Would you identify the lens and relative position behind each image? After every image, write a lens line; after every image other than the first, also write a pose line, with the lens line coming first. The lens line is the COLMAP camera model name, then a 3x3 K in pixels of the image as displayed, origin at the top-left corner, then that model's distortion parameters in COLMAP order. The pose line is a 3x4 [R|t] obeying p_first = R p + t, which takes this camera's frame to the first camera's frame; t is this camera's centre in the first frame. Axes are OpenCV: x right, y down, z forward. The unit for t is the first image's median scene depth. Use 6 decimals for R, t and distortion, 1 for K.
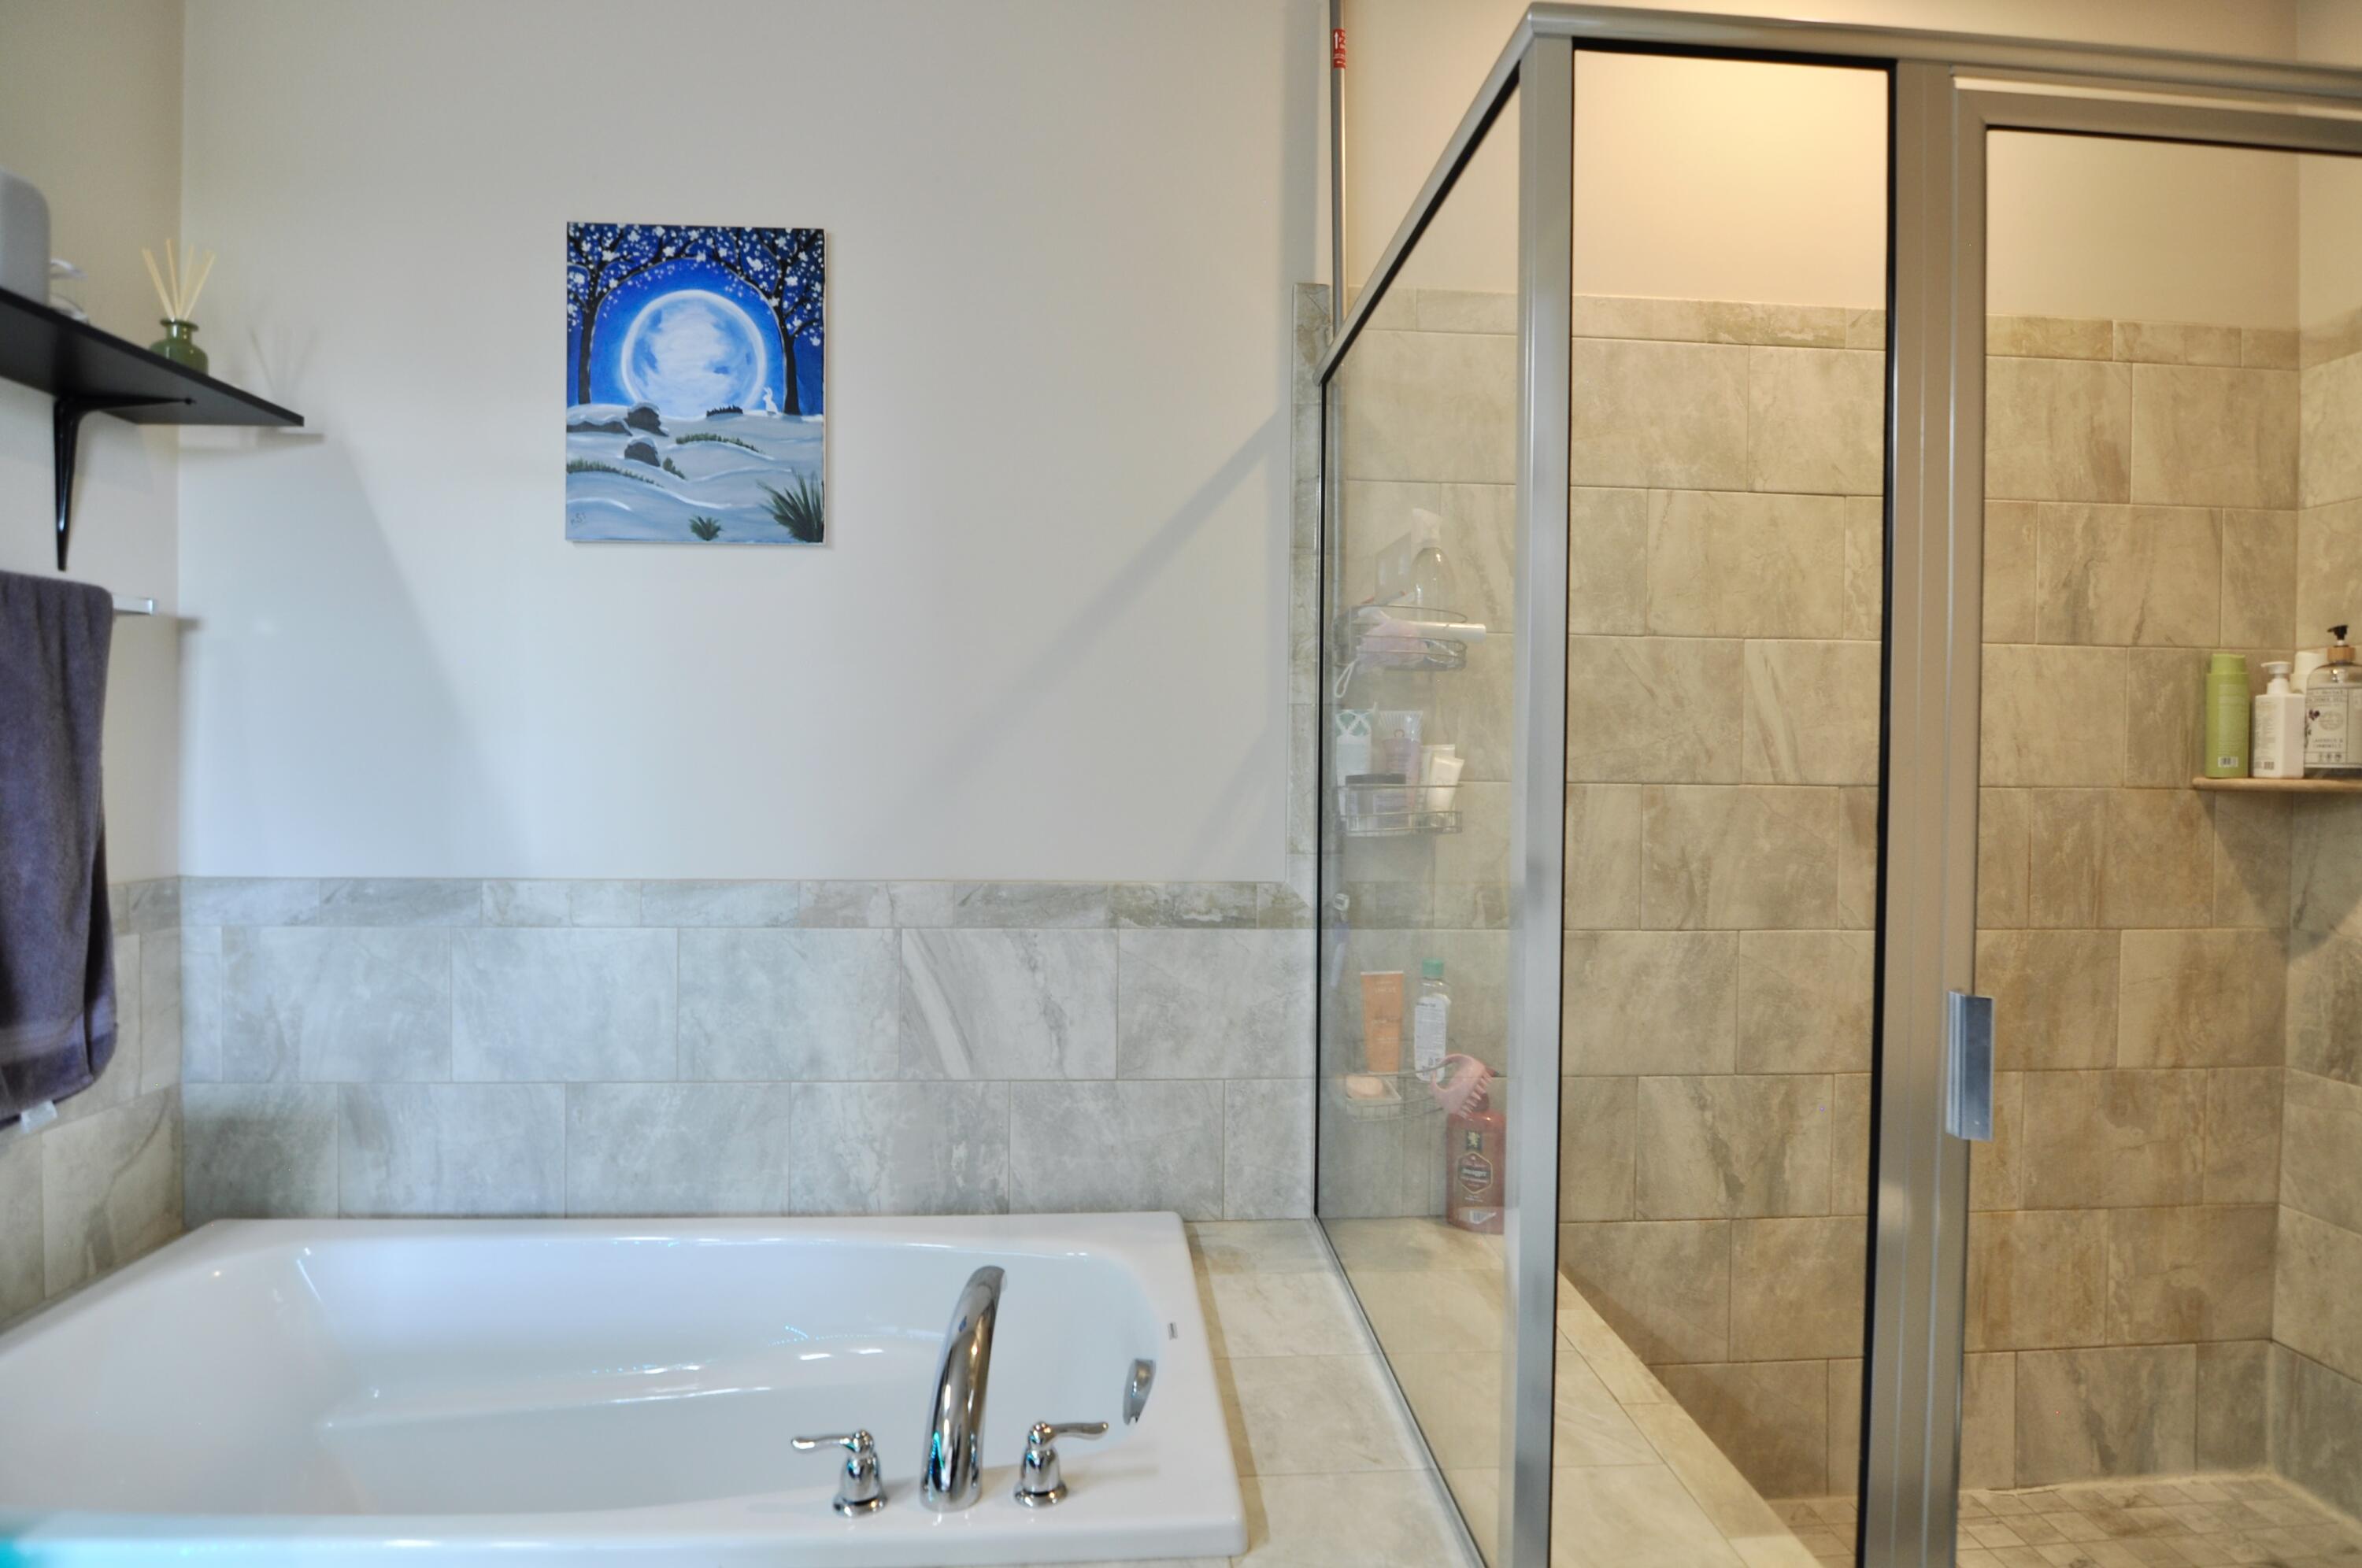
lens RADIAL K [[1131.7, 0, 1181.0], [0, 1131.7, 784.0], [0, 0, 1]] dist [-0.022315, -0.000331]
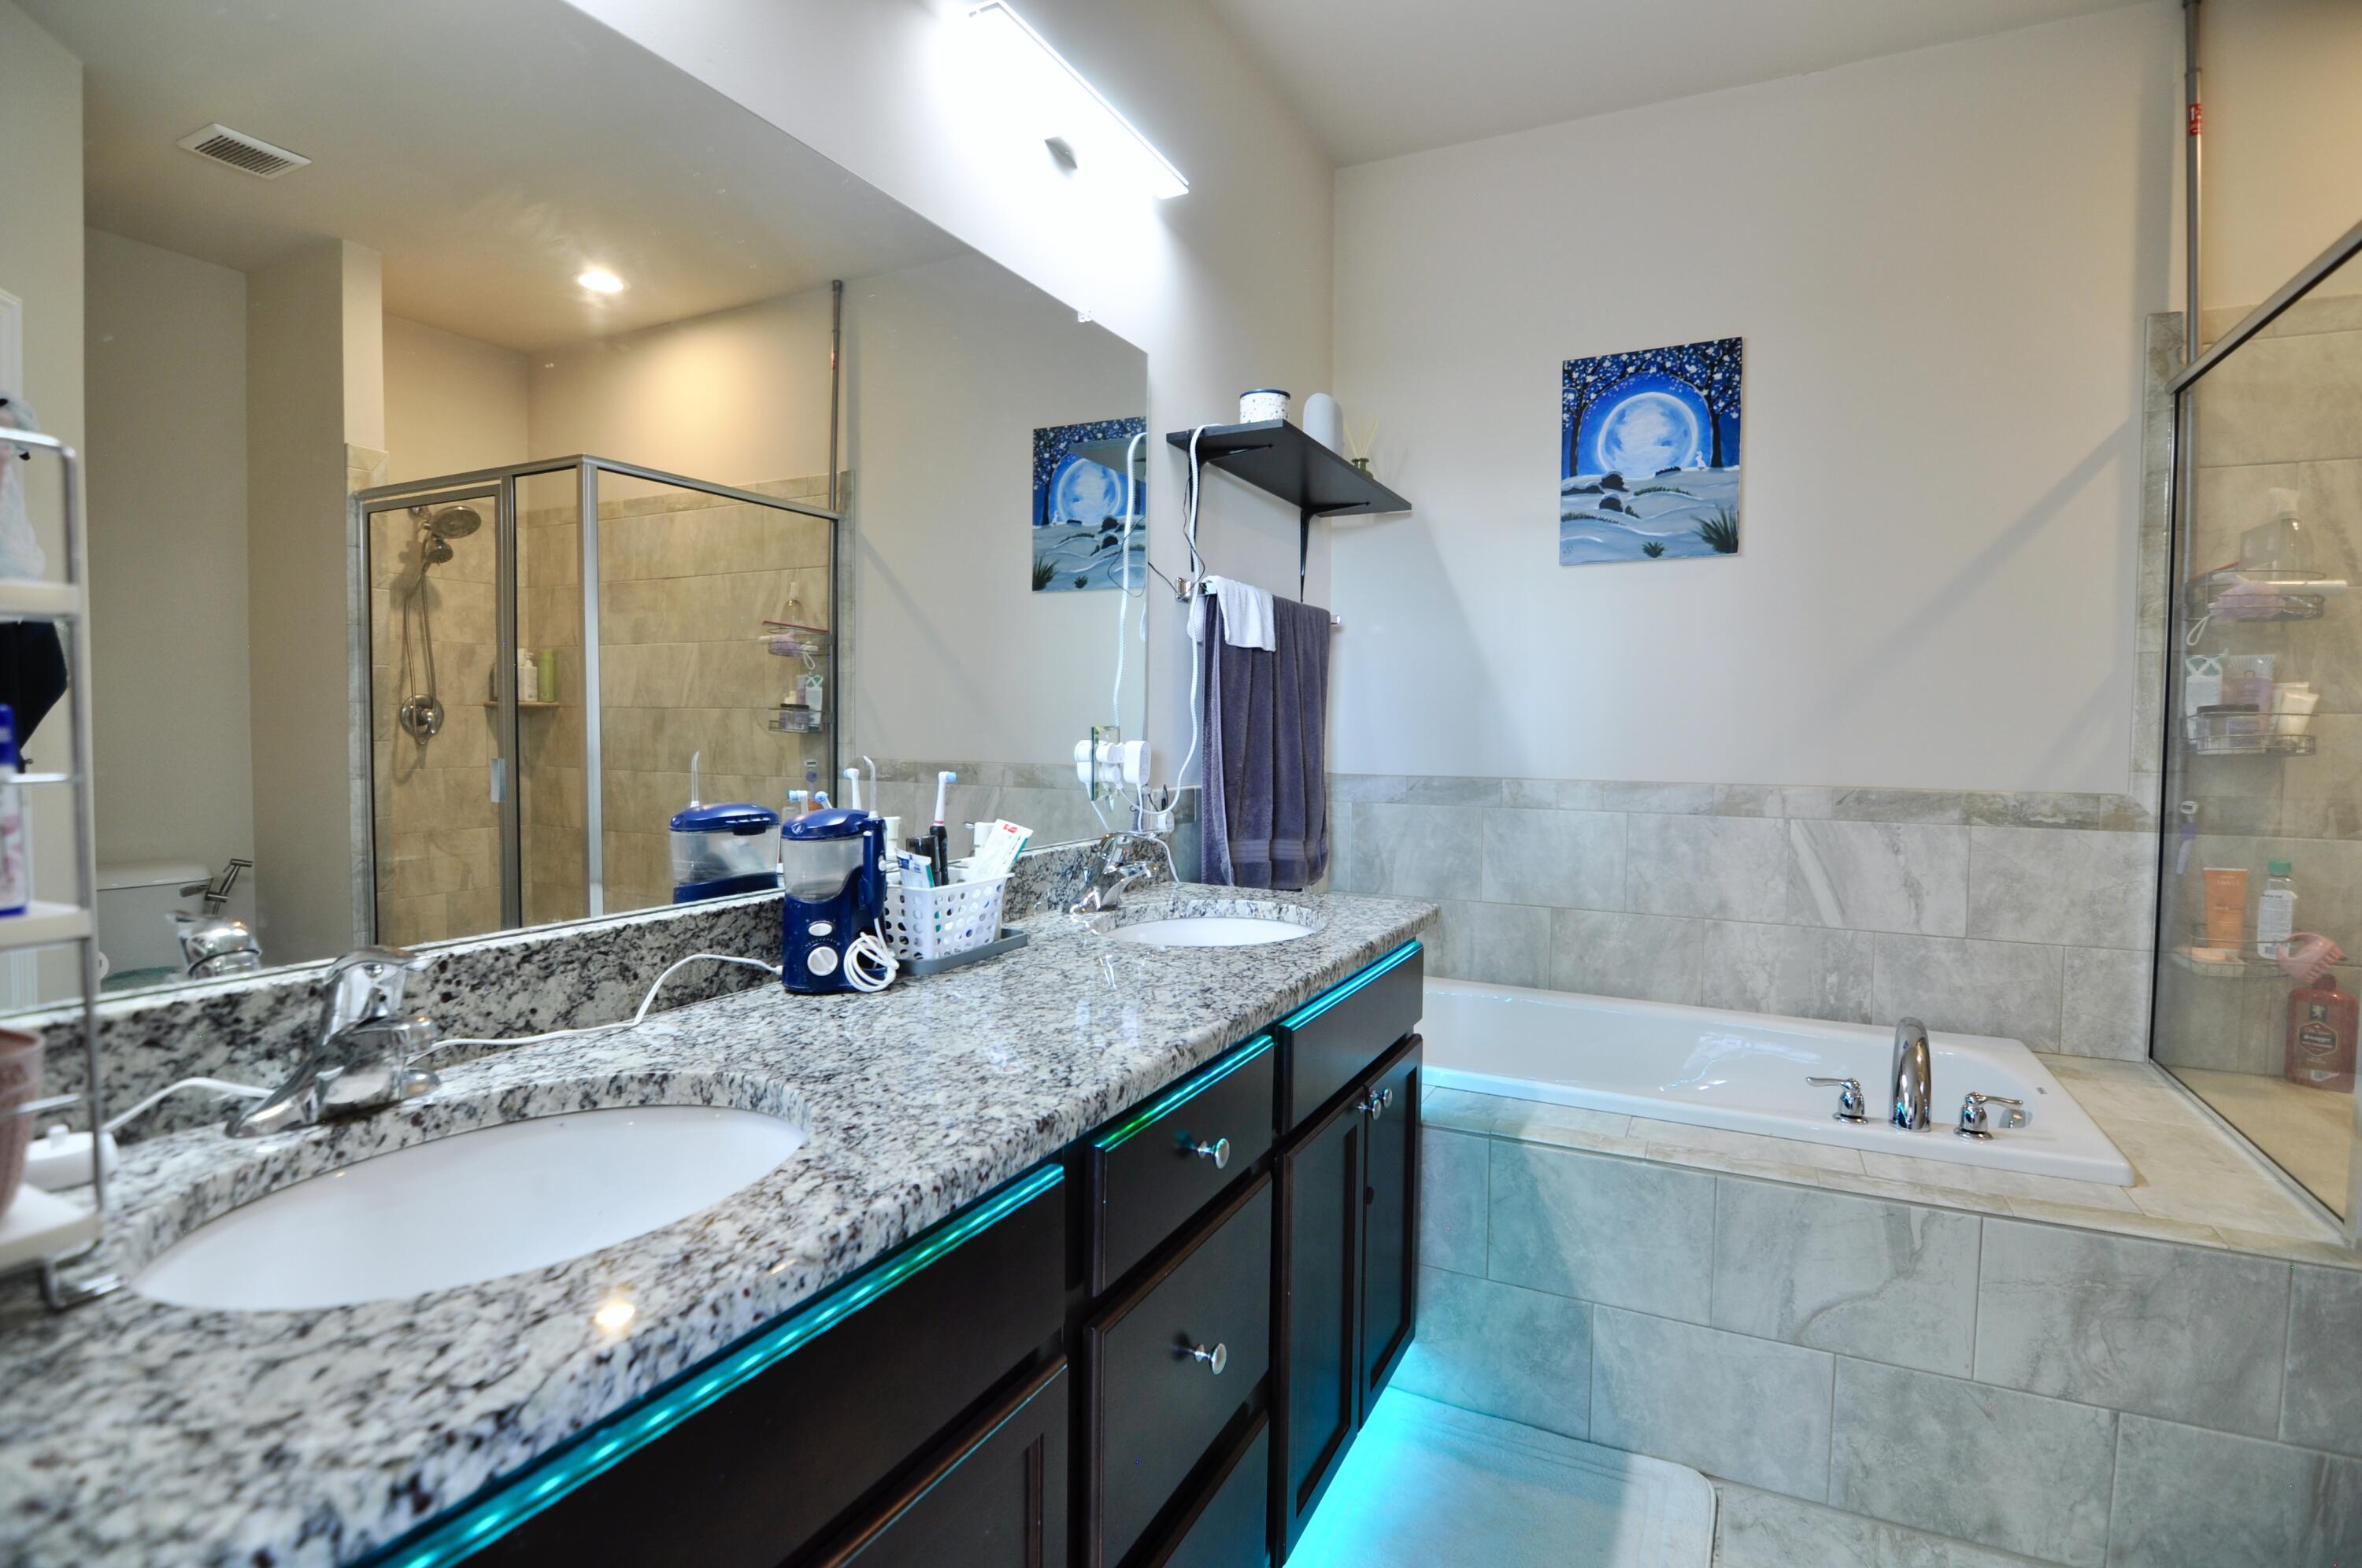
lens RADIAL K [[1106.5, 0, 1181.0], [0, 1106.5, 784.0], [0, 0, 1]] dist [-0.023250, -0.004426]
pose [[0.853433, 0.021727, -0.520749, -0.184090], [-0.009746, 0.999621, 0.025734, 0.055795], [0.521111, -0.016887, 0.853322, -0.593208]]
